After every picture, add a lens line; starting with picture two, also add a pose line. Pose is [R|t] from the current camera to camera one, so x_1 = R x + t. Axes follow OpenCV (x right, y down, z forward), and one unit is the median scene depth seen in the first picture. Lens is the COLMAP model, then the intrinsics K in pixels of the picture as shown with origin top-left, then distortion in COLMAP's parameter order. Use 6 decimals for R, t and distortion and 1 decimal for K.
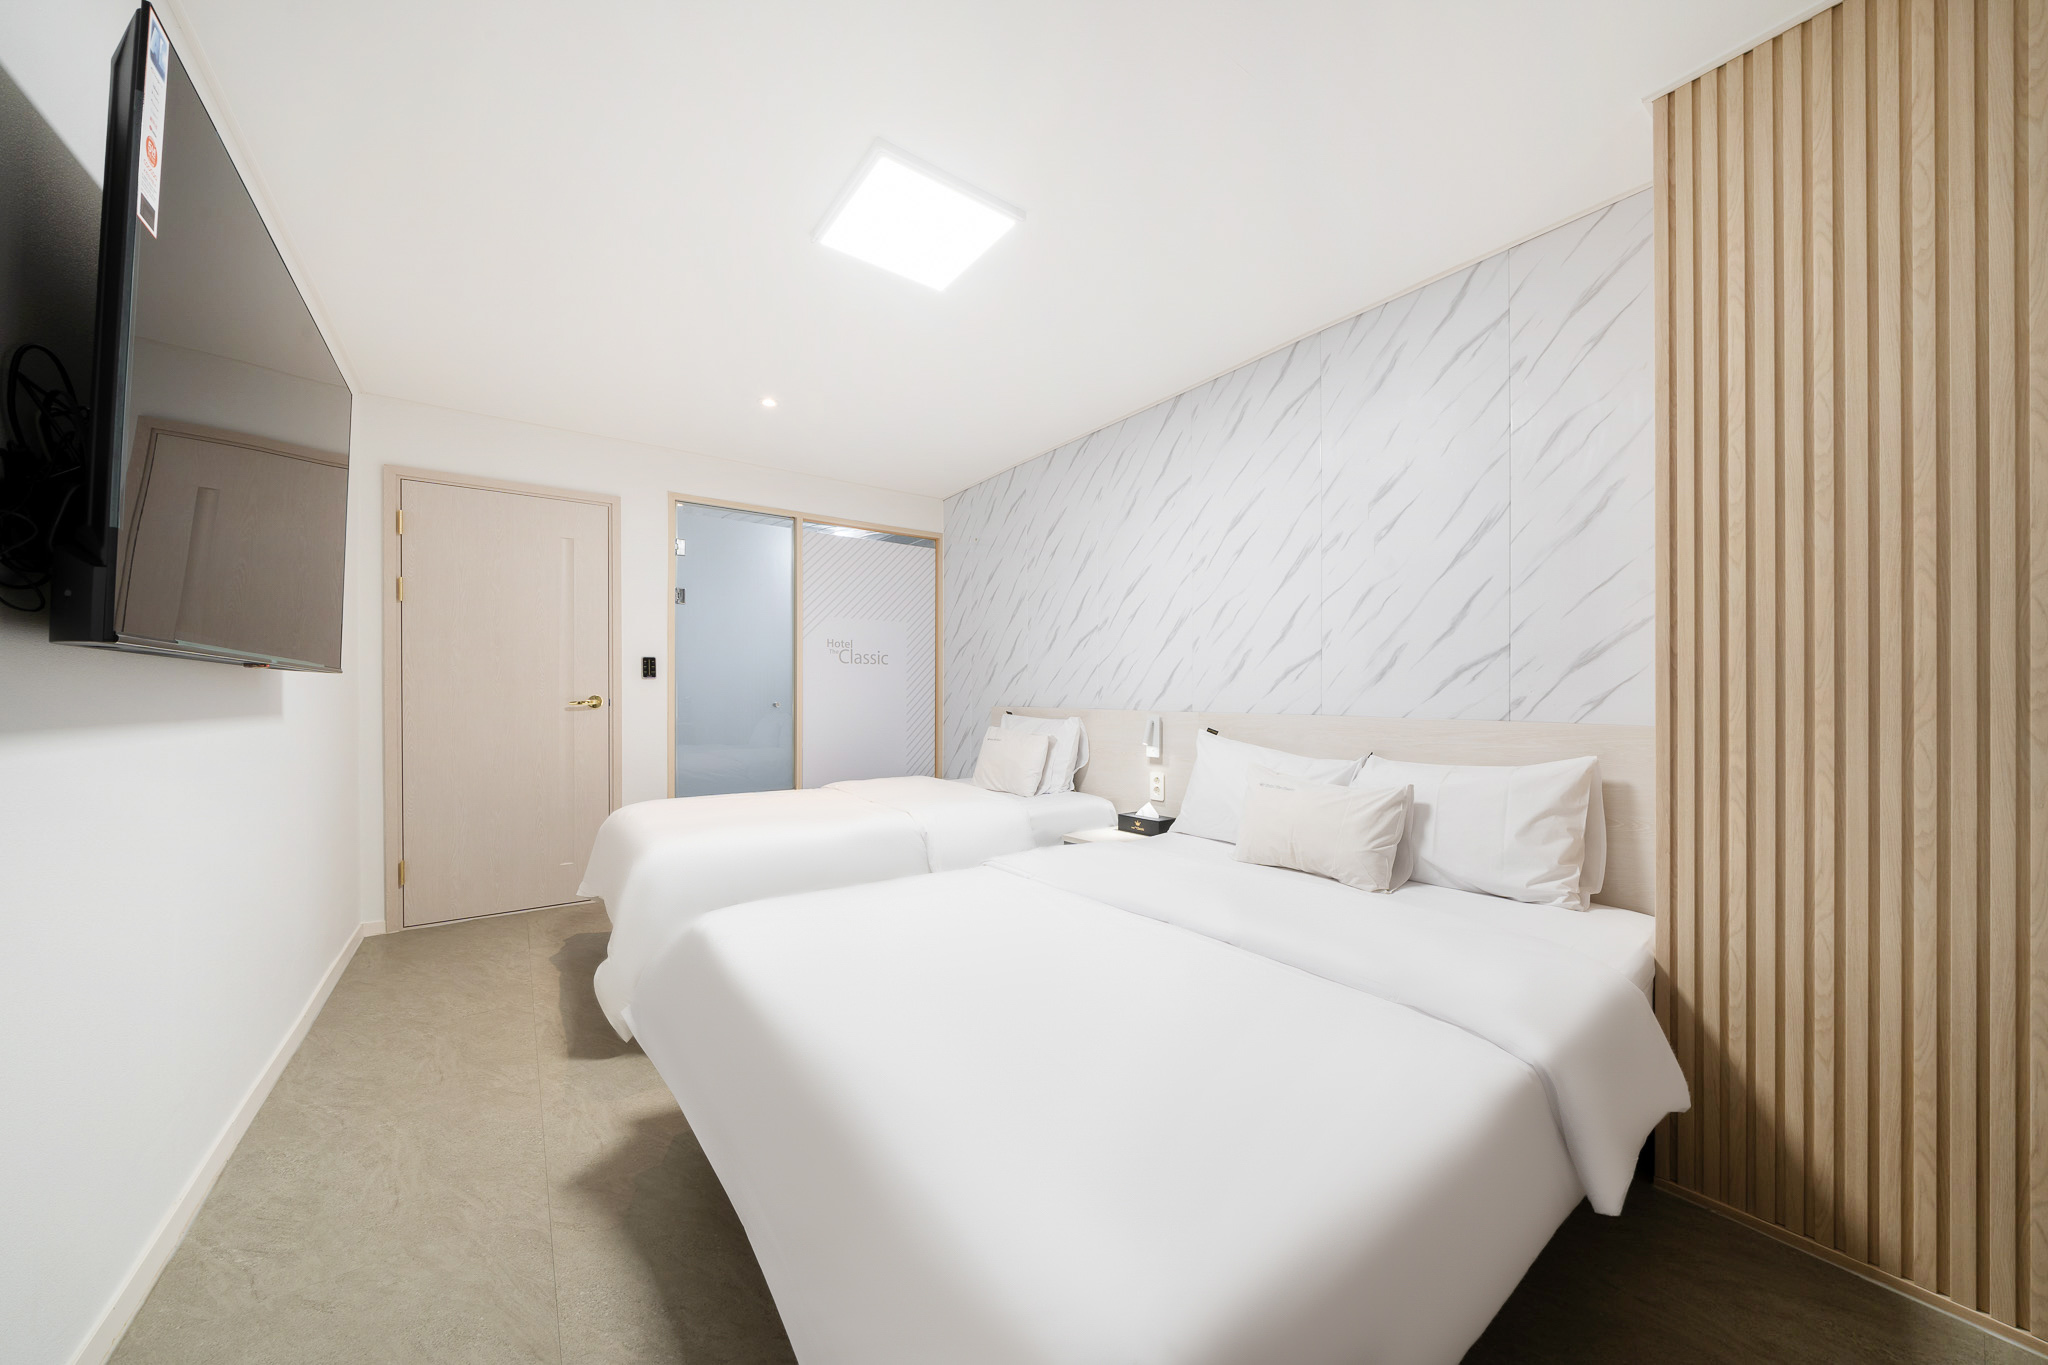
lens RADIAL K [[679.9, 0, 982.6], [0, 679.9, 691.6], [0, 0, 1]] dist [-0.000923, -0.000058]
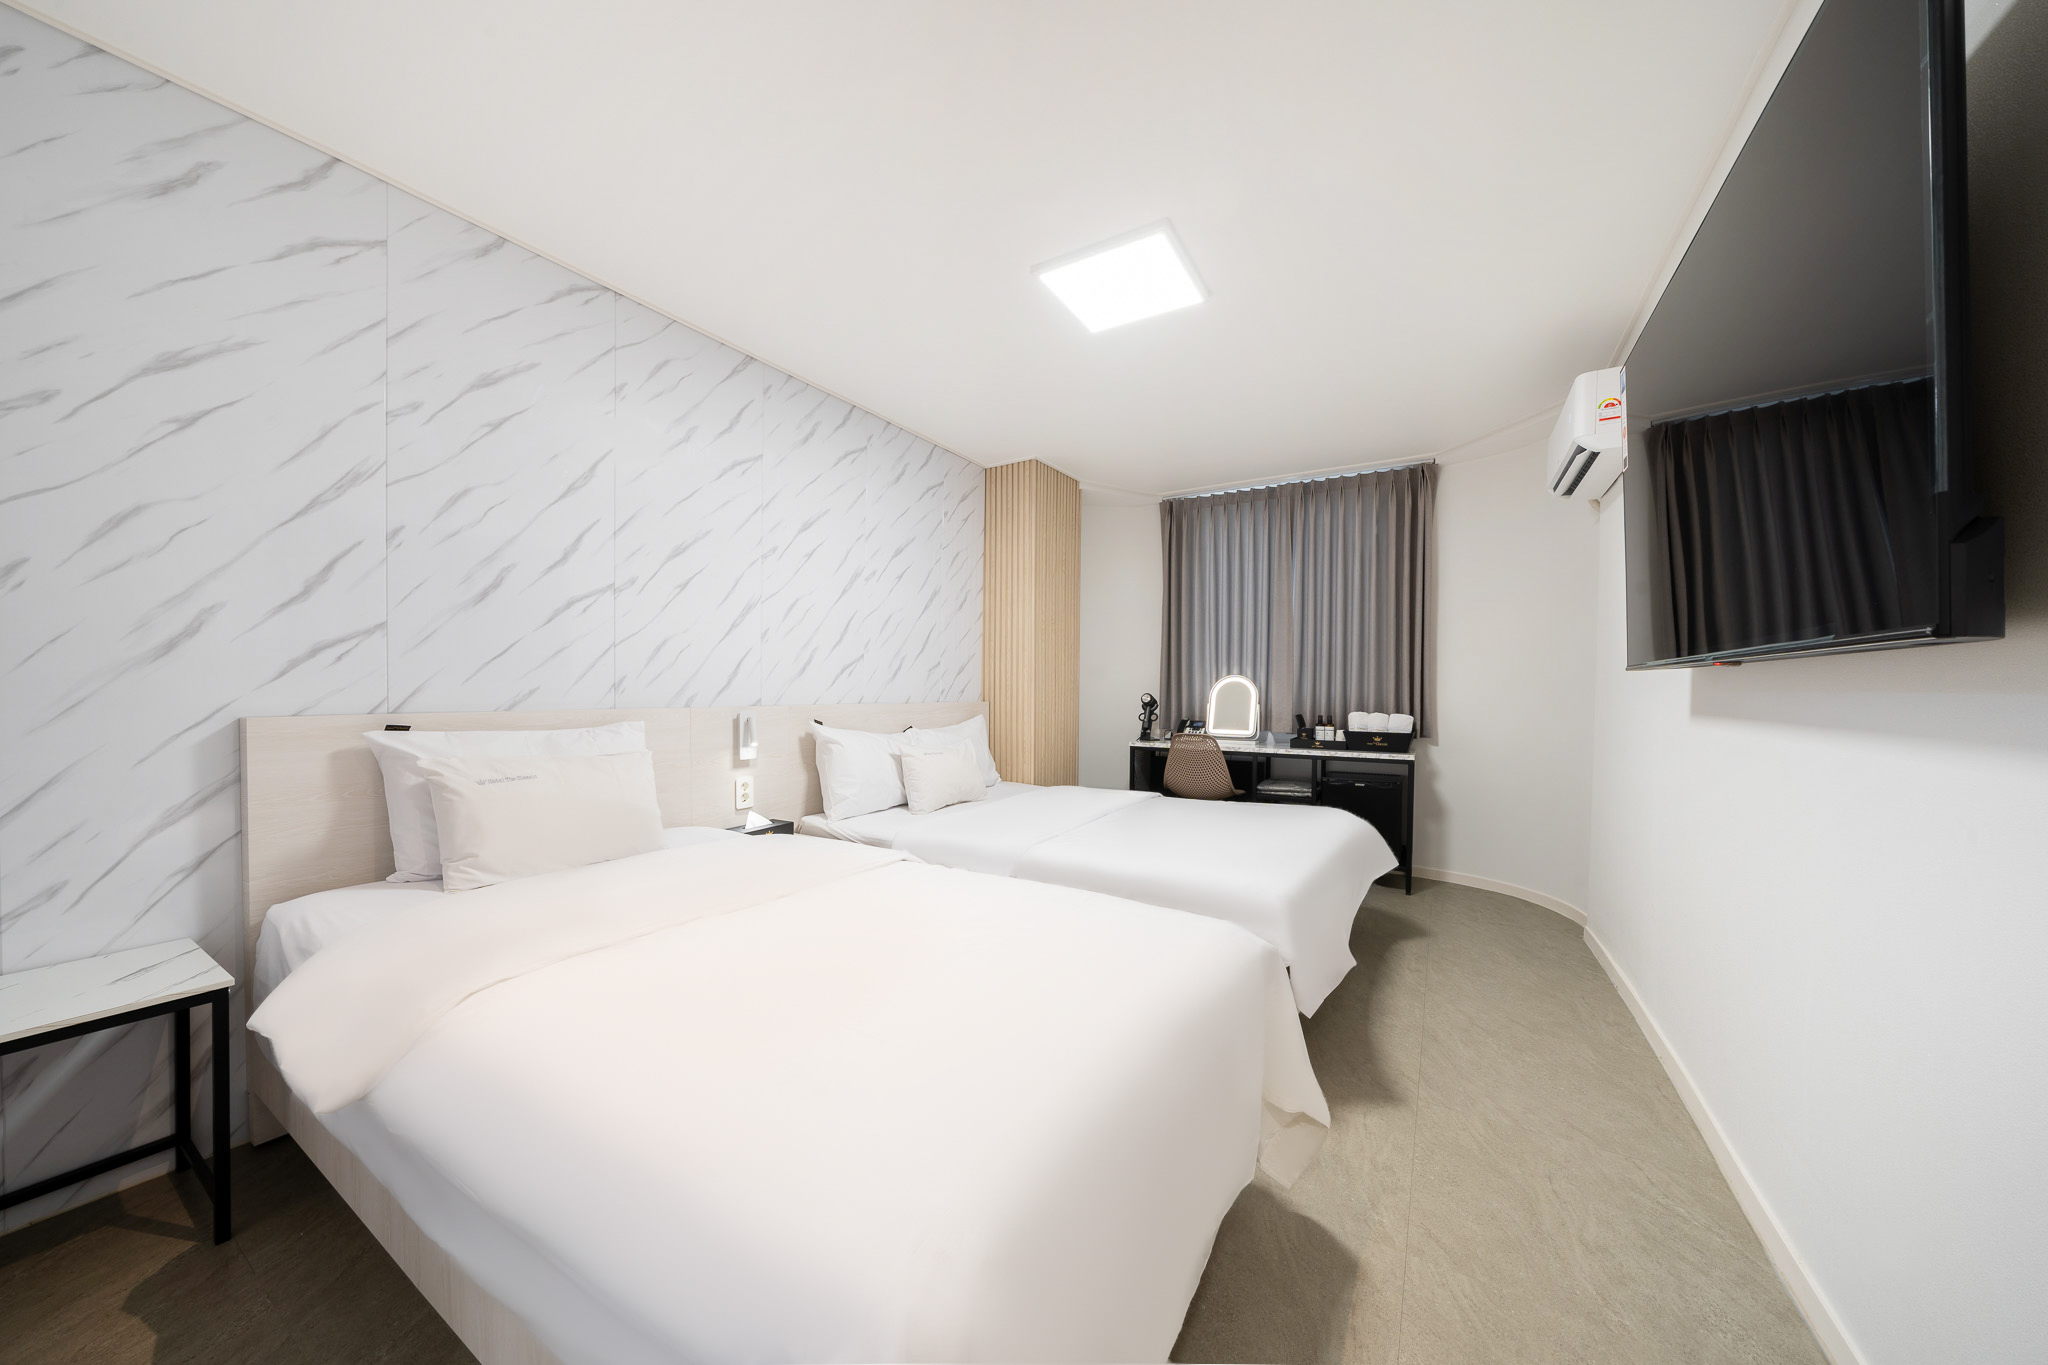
lens RADIAL K [[701.4, 0, 1018.9], [0, 701.4, 698.3], [0, 0, 1]] dist [-0.000181, 0.000078]
pose [[-0.400826, -0.022532, 0.915877, -0.840041], [-0.011795, 0.999742, 0.019433, -0.004512], [-0.916078, -0.003013, -0.400988, 1.219599]]
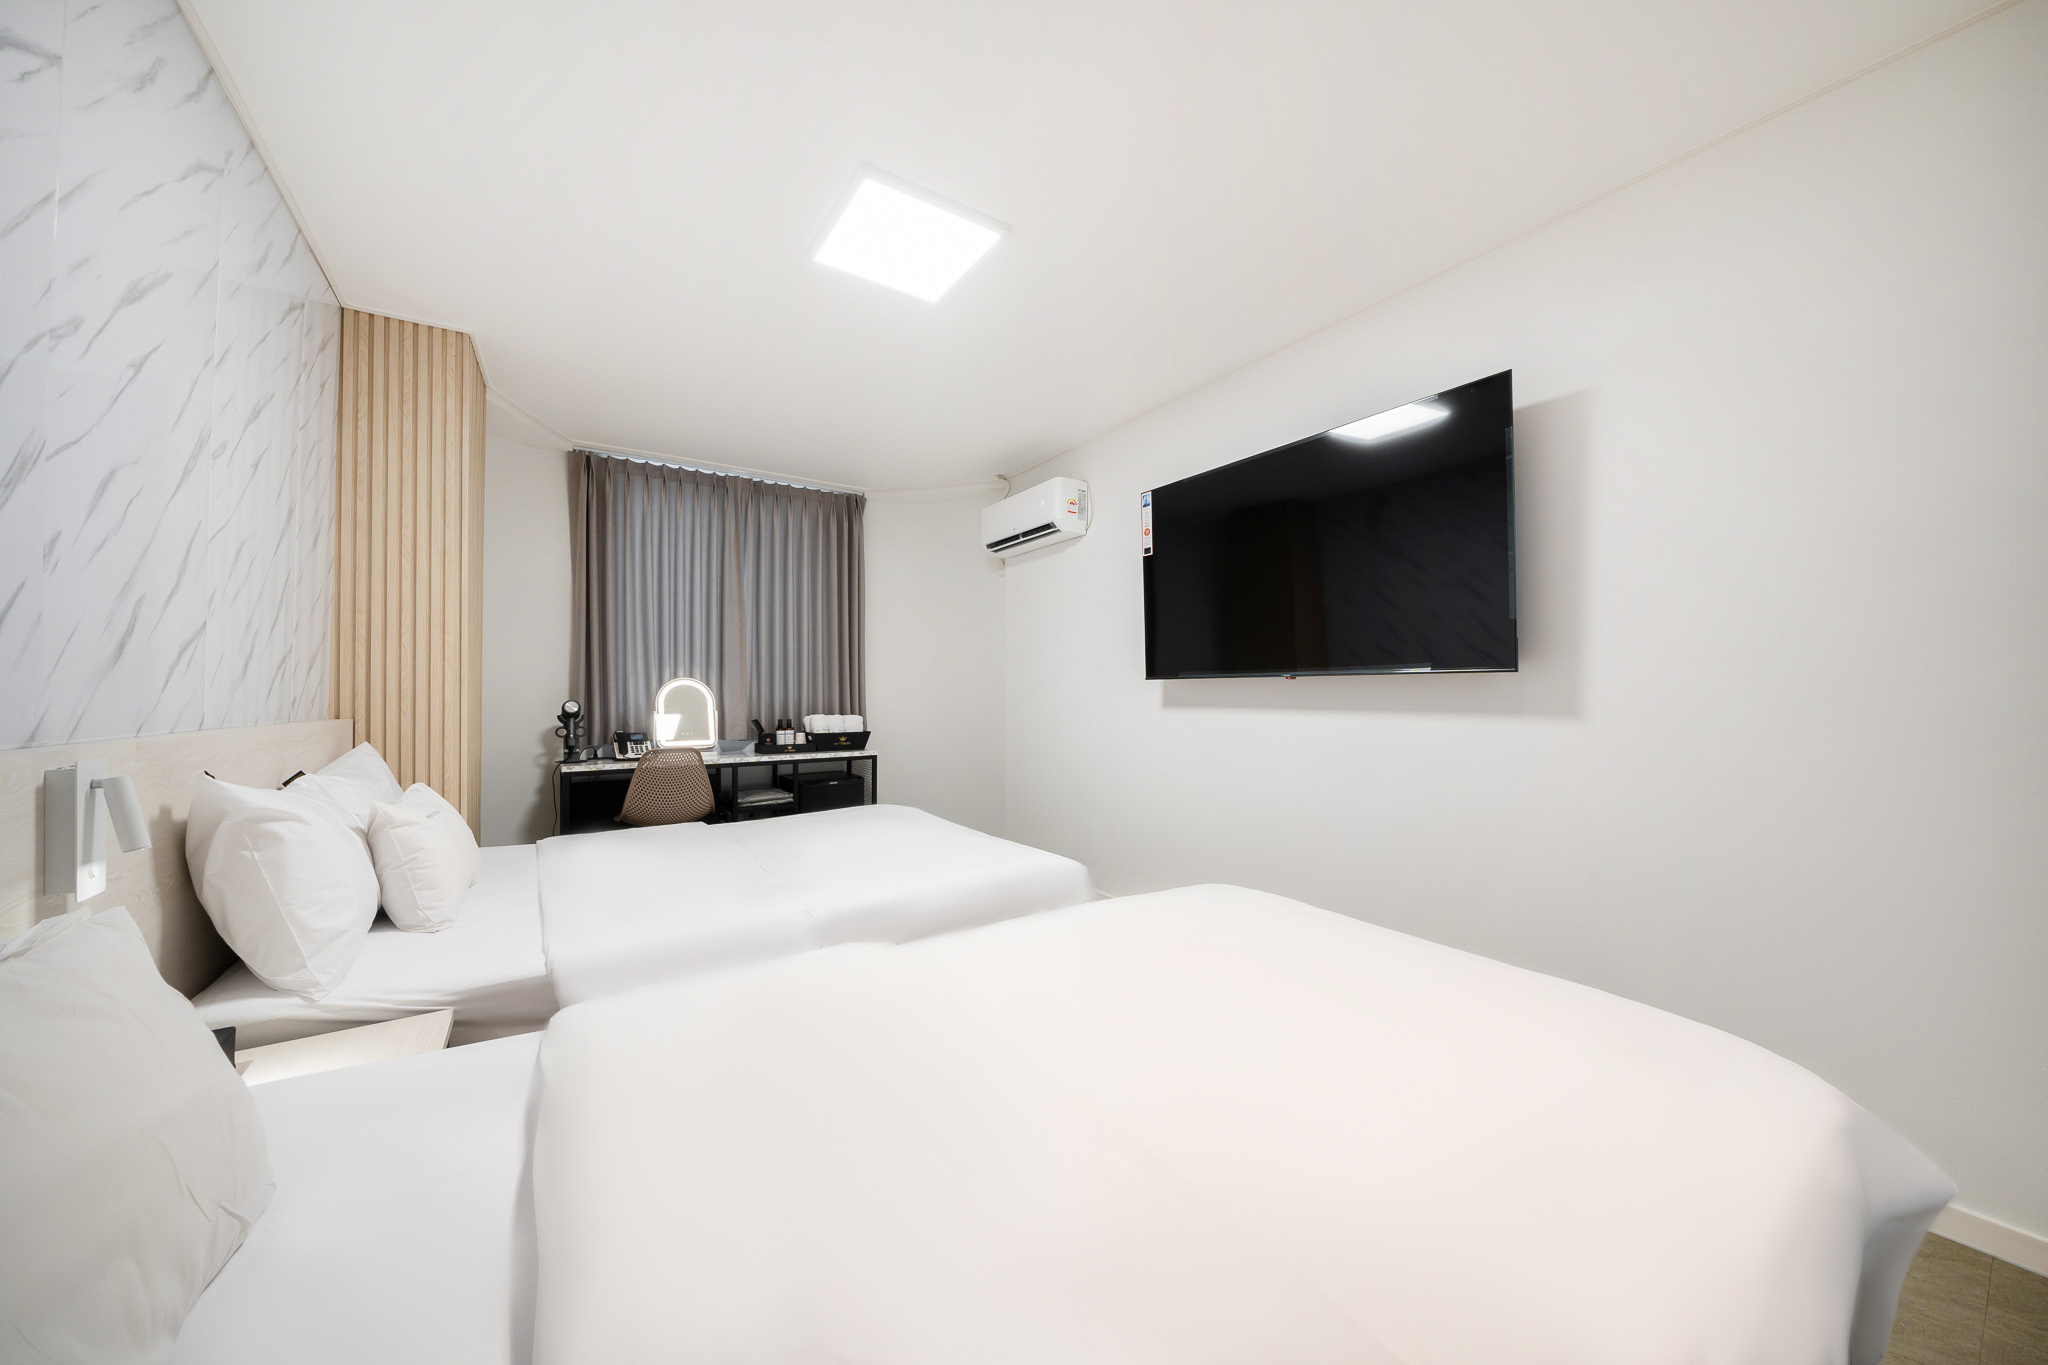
lens RADIAL K [[701.4, 0, 1018.9], [0, 701.4, 698.3], [0, 0, 1]] dist [-0.000181, 0.000078]
pose [[-0.999768, -0.005883, 0.020698, -0.216445], [-0.005830, 0.999980, 0.002609, 0.001714], [-0.020713, 0.002488, -0.999782, 1.537144]]
